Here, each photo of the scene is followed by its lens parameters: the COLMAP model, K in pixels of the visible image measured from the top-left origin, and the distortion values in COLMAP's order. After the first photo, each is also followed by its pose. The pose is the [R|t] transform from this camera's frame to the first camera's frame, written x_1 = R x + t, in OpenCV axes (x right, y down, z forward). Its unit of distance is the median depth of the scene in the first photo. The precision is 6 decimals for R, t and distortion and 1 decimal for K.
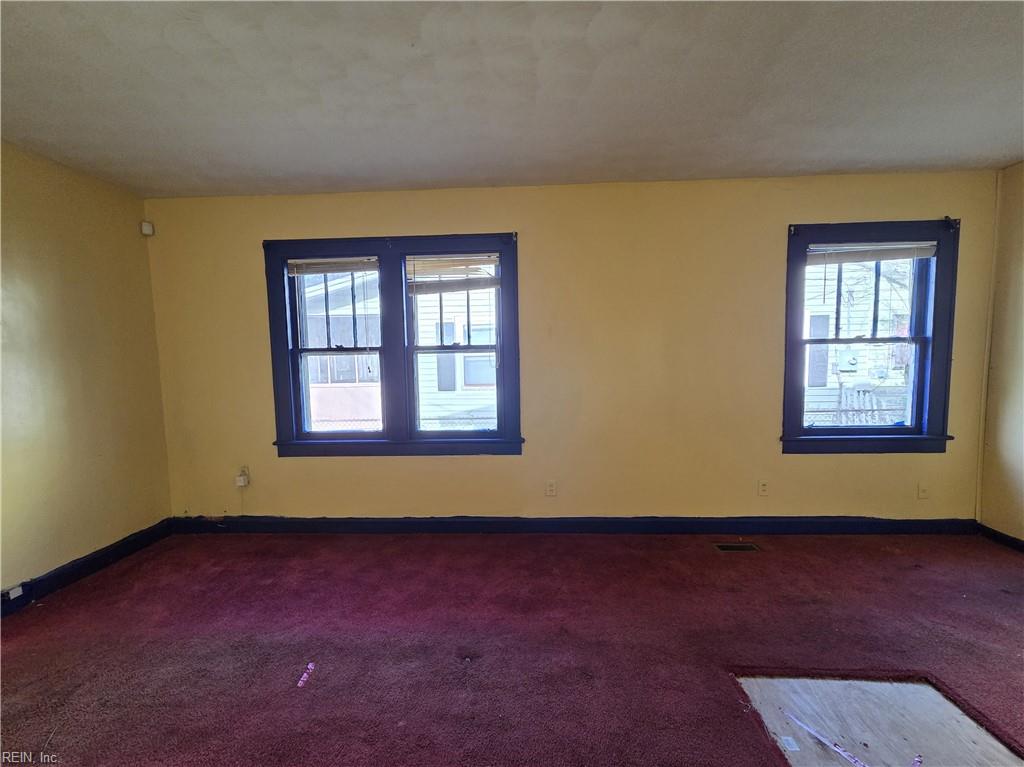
lens RADIAL K [[433.0, 0, 512.0], [0, 433.0, 383.5], [0, 0, 1]] dist [0.001465, 0.000350]
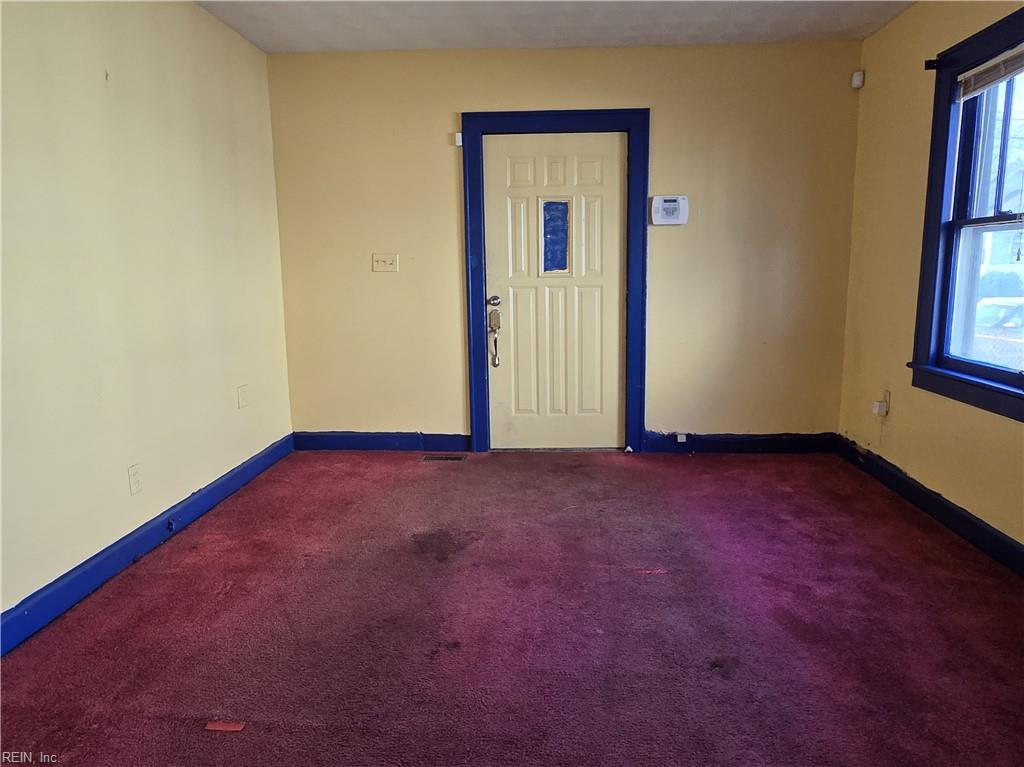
lens RADIAL K [[705.2, 0, 512.0], [0, 705.2, 383.5], [0, 0, 1]] dist [-0.009095, -0.002554]
pose [[-0.032036, 0.177716, -0.983560, 0.618937], [-0.047576, 0.982679, 0.179107, -0.000684], [0.998354, 0.052531, -0.023026, 0.442994]]
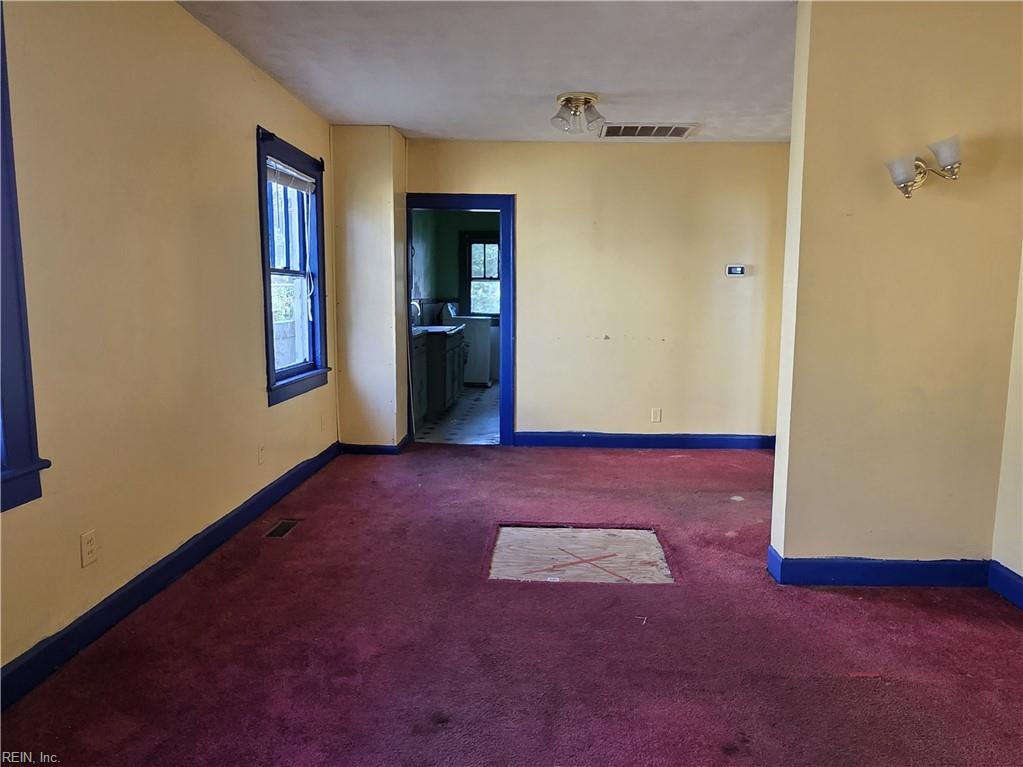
lens RADIAL K [[704.6, 0, 511.5], [0, 704.6, 383.5], [0, 0, 1]] dist [-0.009095, -0.002554]
pose [[0.002420, -0.106513, 0.994308, -0.742939], [0.057015, 0.992709, 0.106203, 0.001621], [-0.998370, 0.056433, 0.008476, 0.560075]]
